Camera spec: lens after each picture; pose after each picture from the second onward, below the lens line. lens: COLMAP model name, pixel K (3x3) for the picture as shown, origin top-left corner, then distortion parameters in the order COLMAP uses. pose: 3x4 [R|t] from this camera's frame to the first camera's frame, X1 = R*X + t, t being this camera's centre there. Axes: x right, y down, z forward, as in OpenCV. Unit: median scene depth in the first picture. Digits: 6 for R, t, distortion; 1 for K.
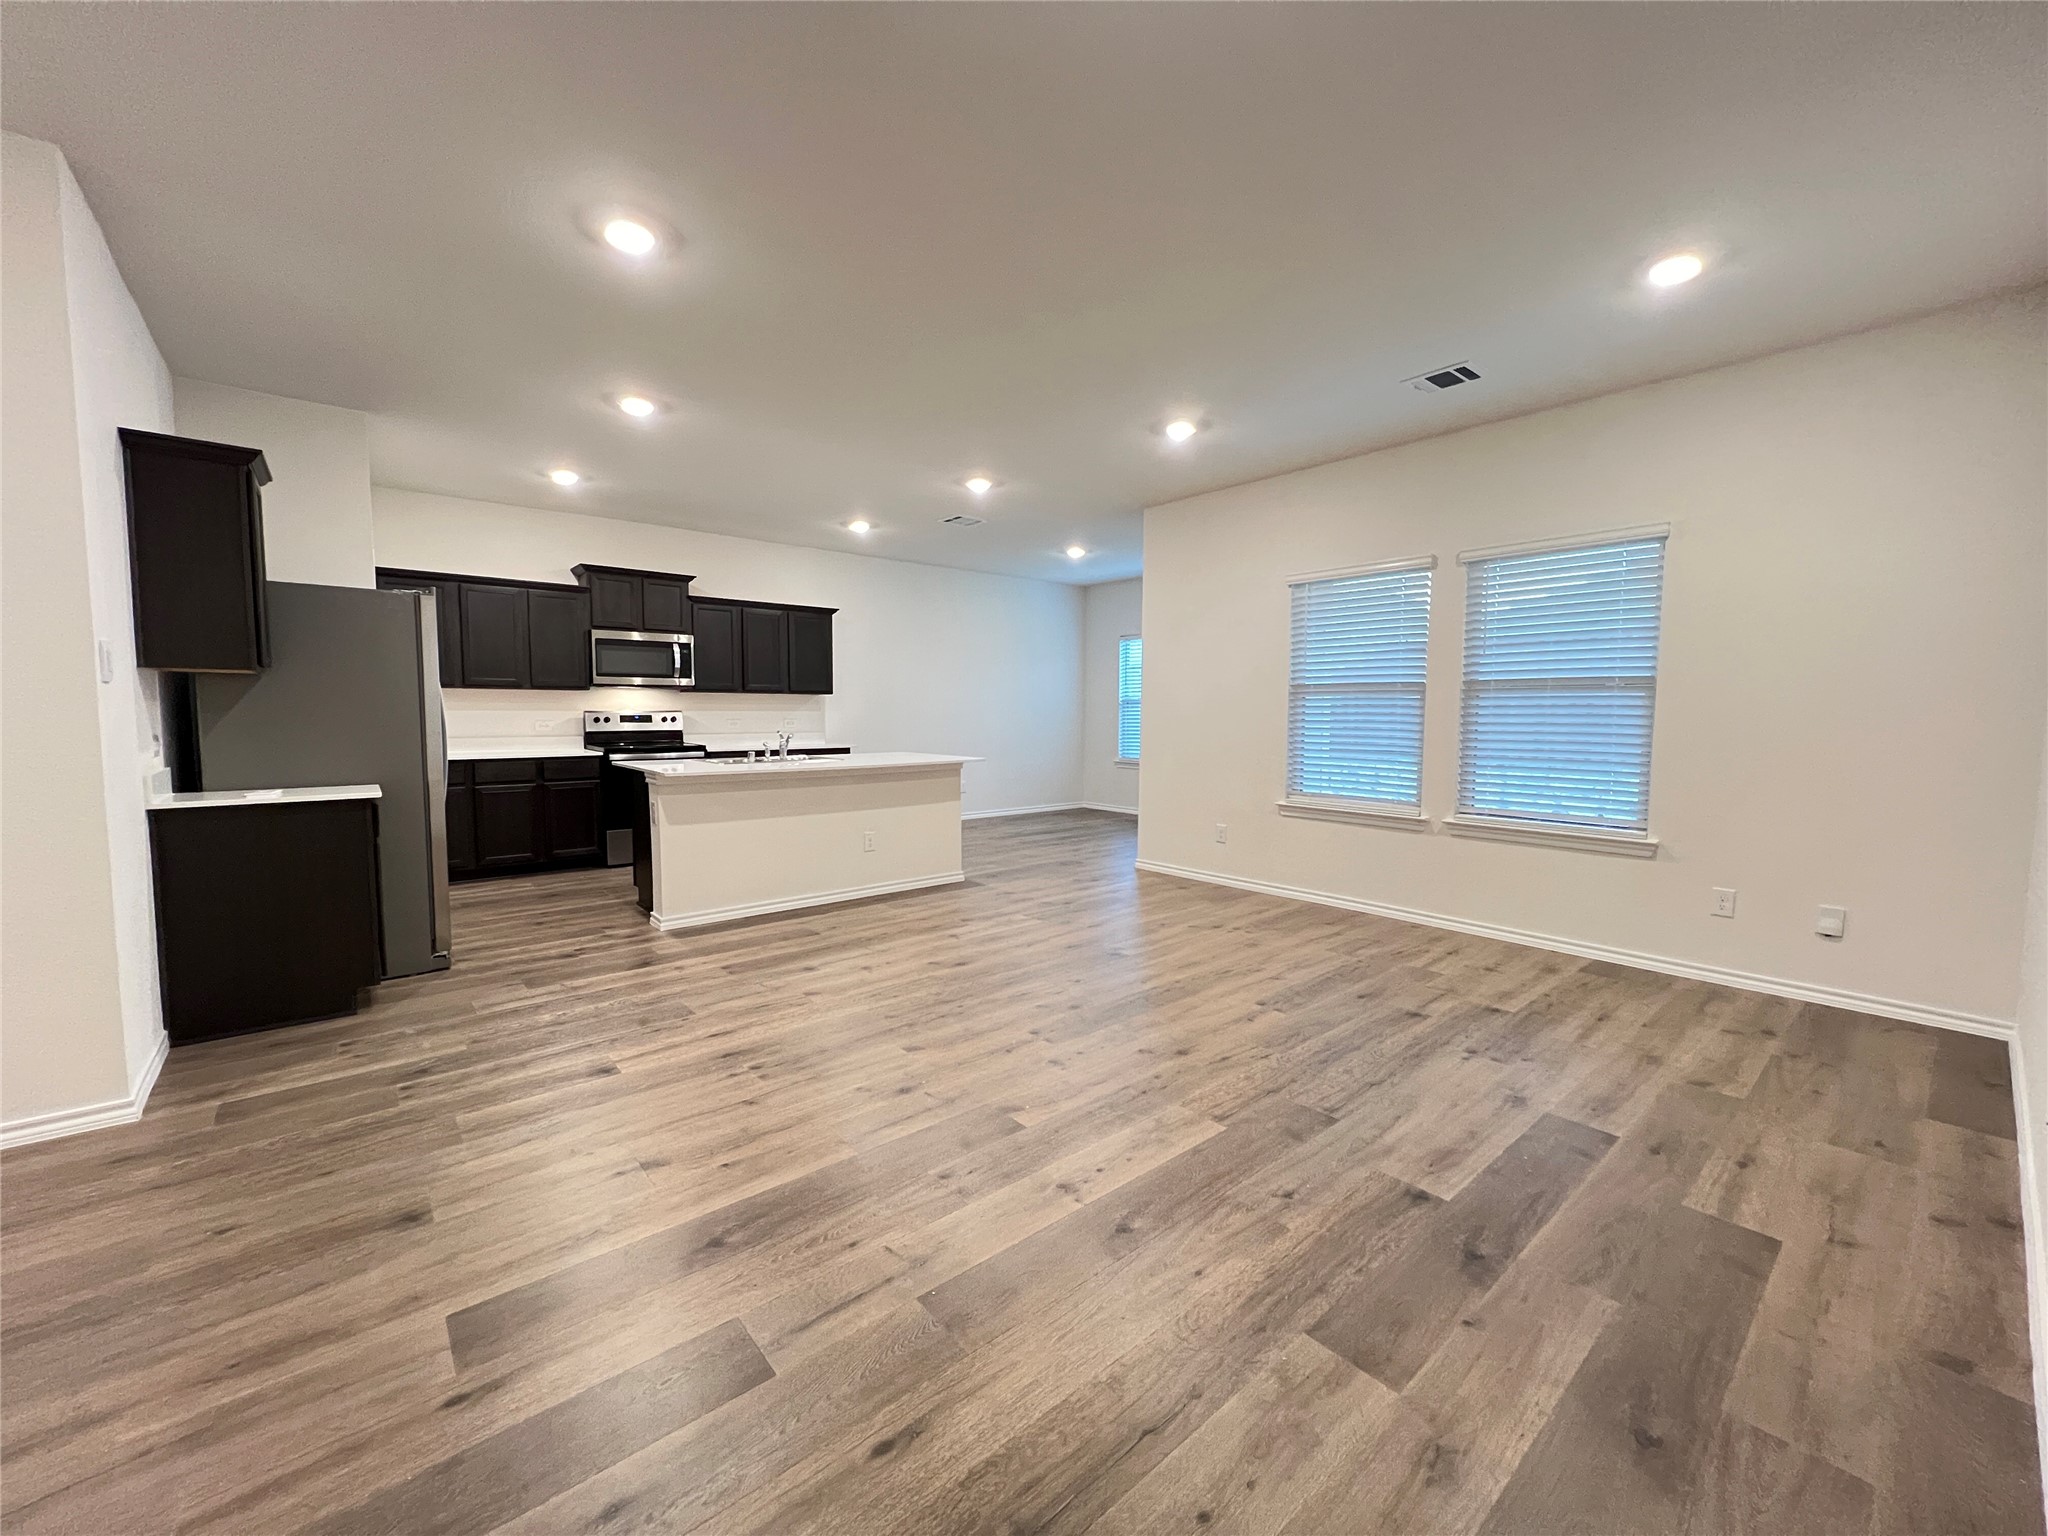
lens RADIAL K [[814.4, 0, 1024.4], [0, 814.4, 775.3], [0, 0, 1]] dist [-0.002432, -0.000320]
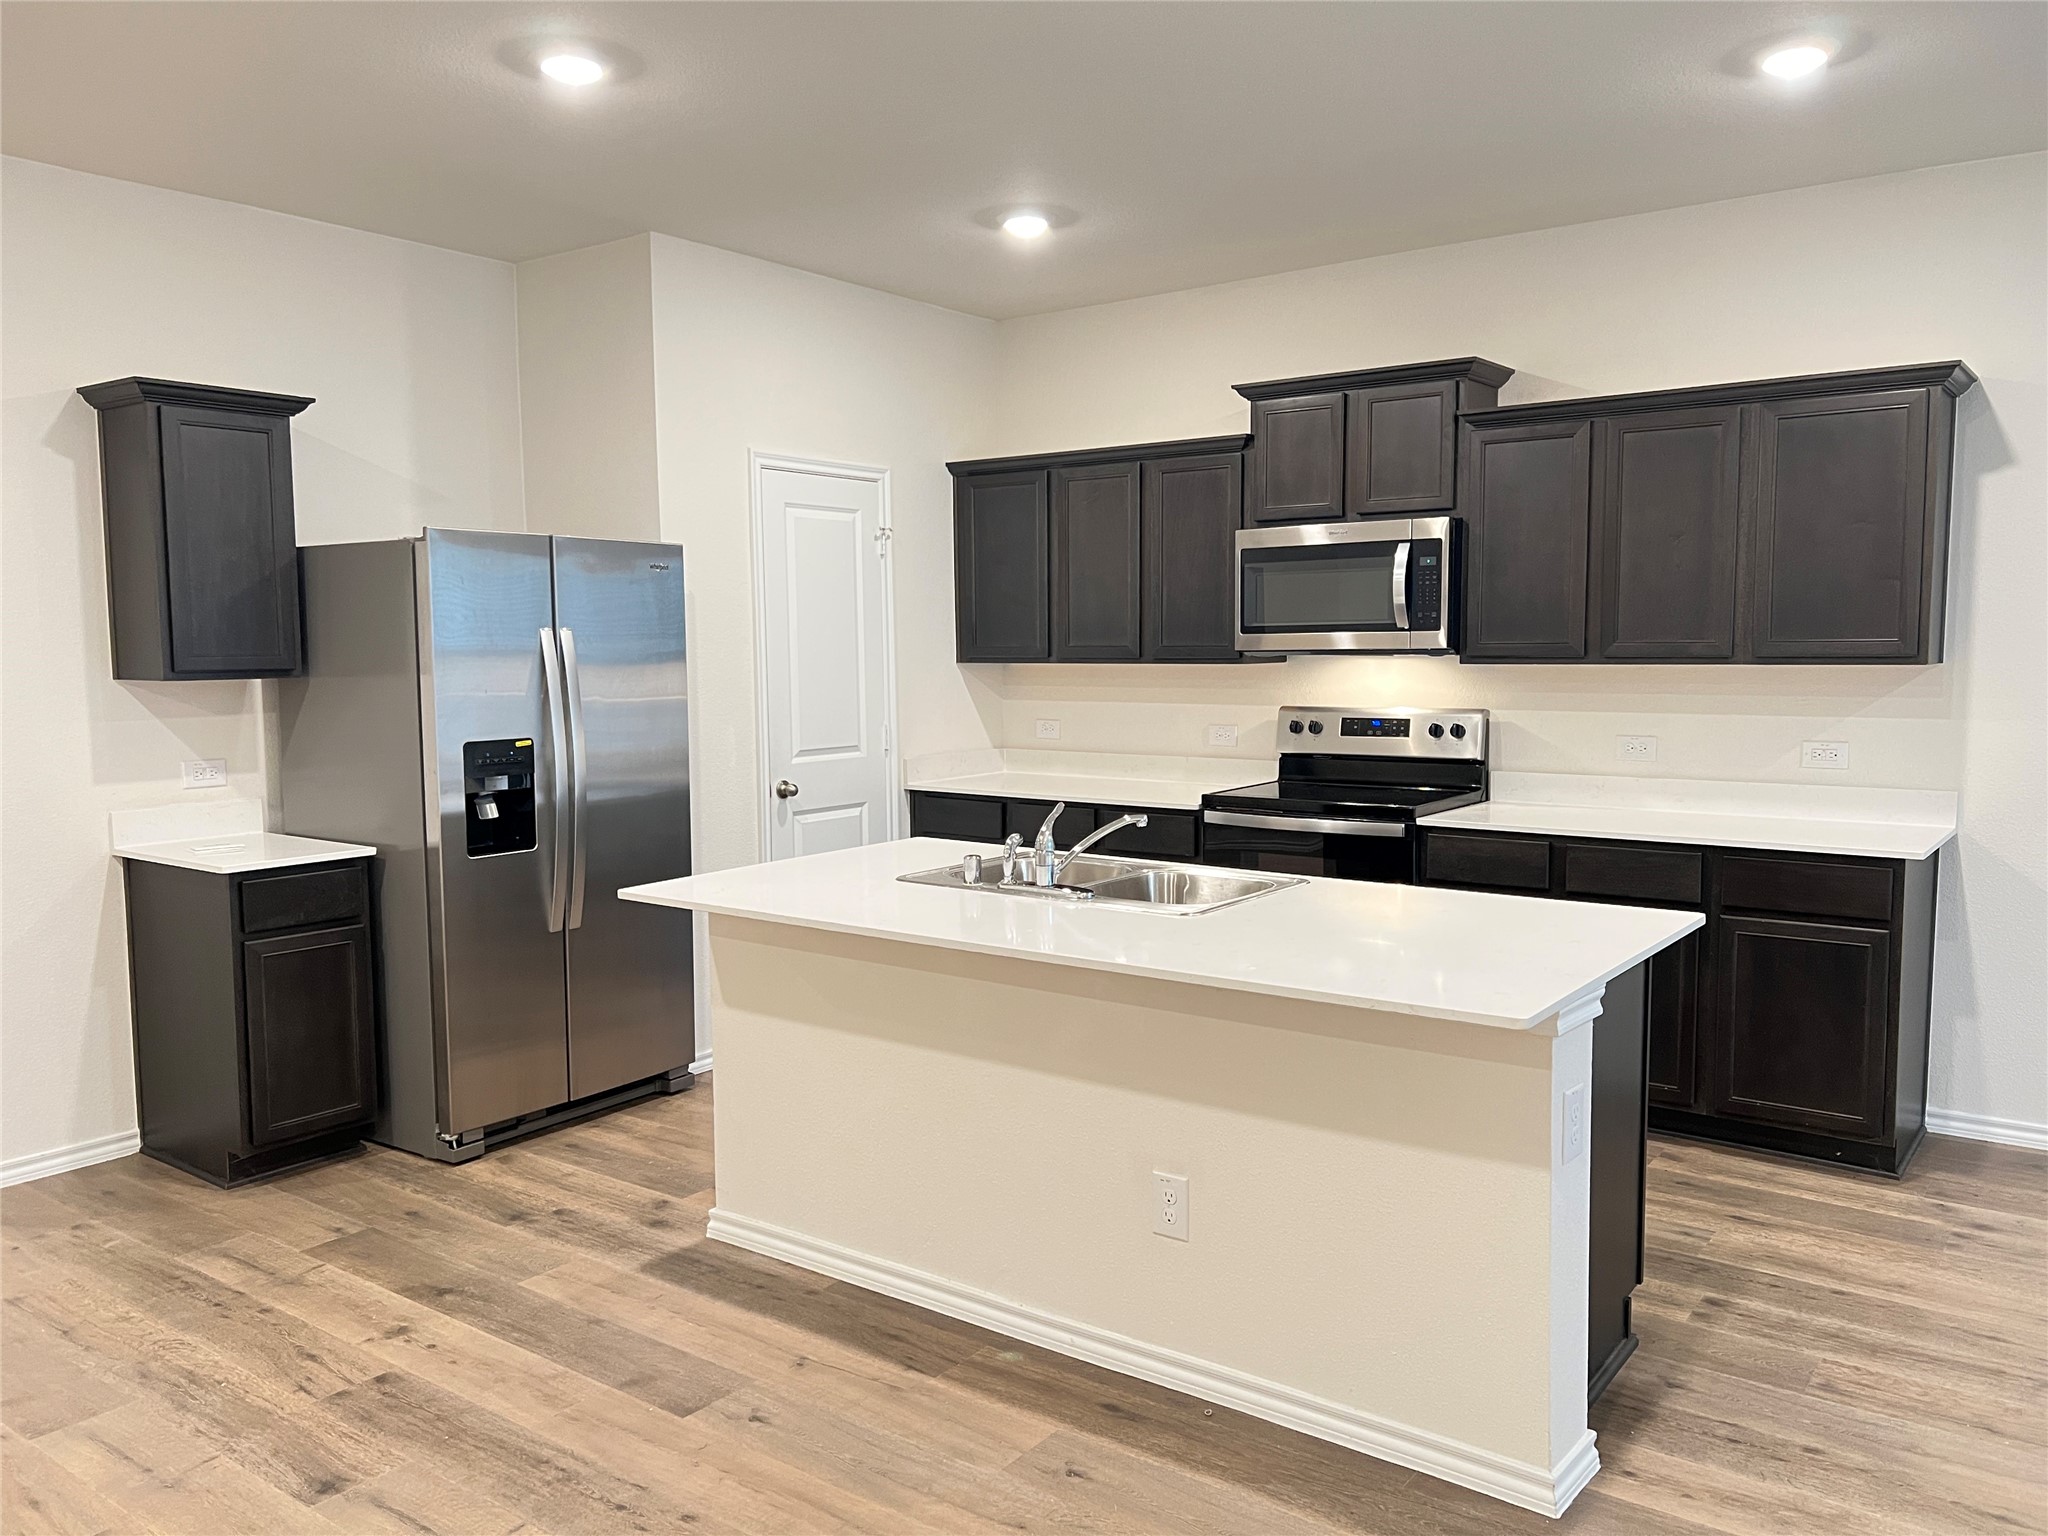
lens RADIAL K [[1555.7, 0, 1019.3], [0, 1555.7, 776.0], [0, 0, 1]] dist [0.027466, 0.001585]
pose [[0.215779, 0.082853, -0.972921, 0.446719], [-0.069231, 0.995184, 0.069395, -0.146002], [0.973985, 0.052382, 0.220475, 1.076674]]
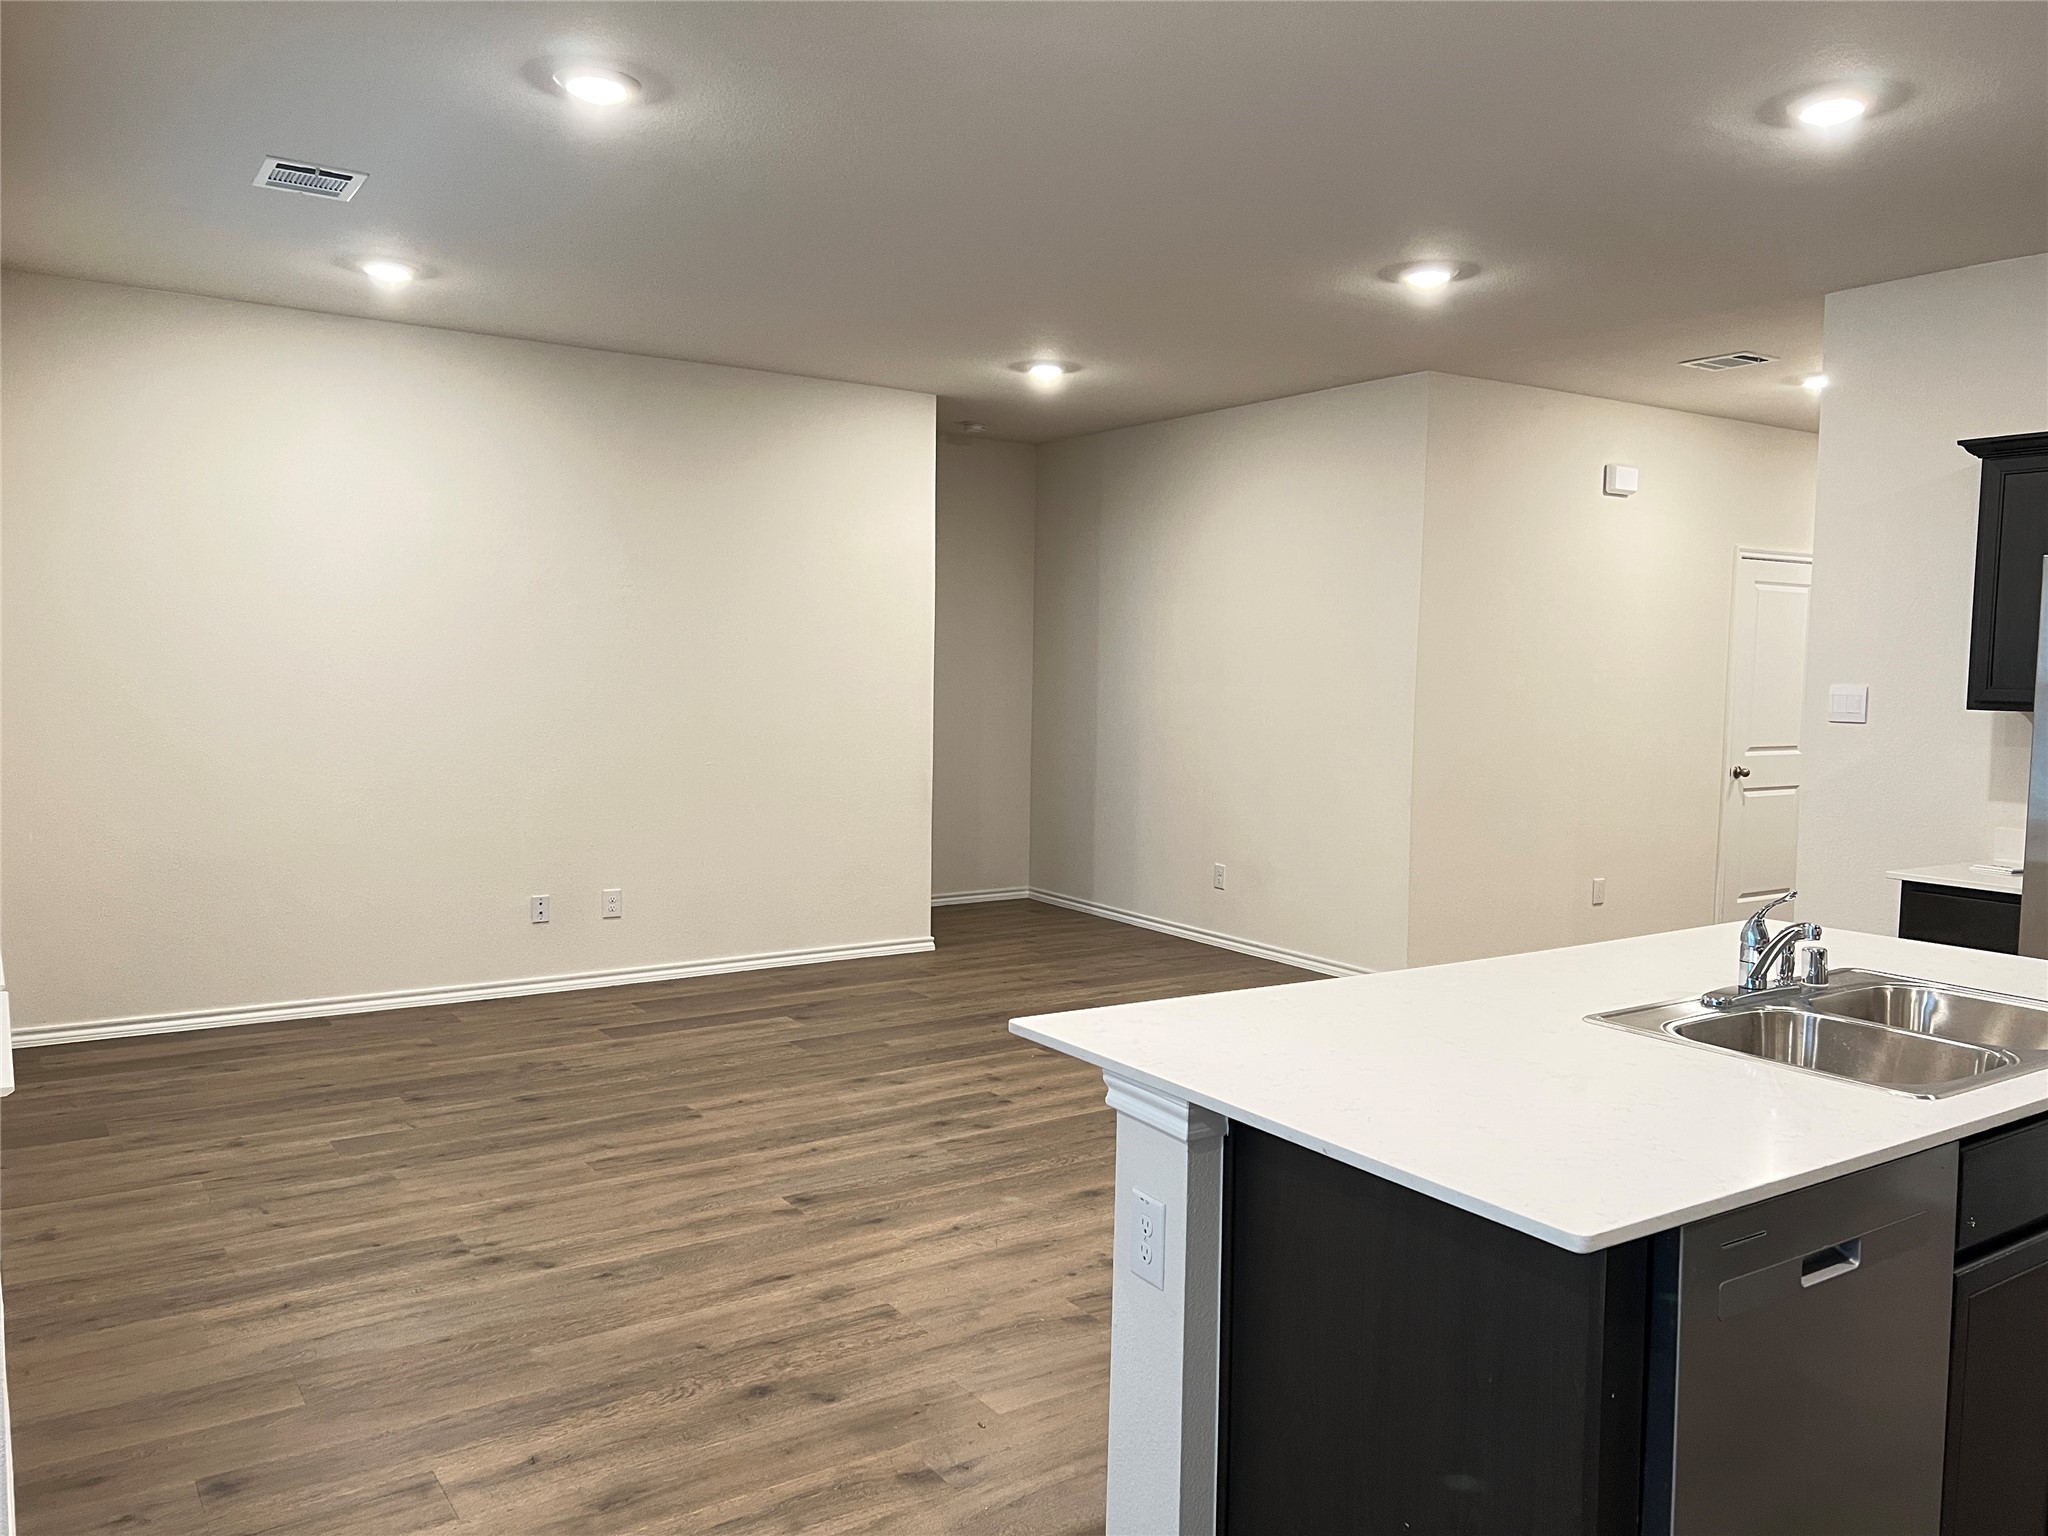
lens RADIAL K [[1555.7, 0, 1032.6], [0, 1555.7, 767.4], [0, 0, 1]] dist [0.027466, 0.001585]
pose [[-0.993829, -0.028777, 0.107124, -0.140668], [-0.012089, 0.988108, 0.153284, -0.223859], [-0.110261, 0.151043, -0.982359, 1.981980]]
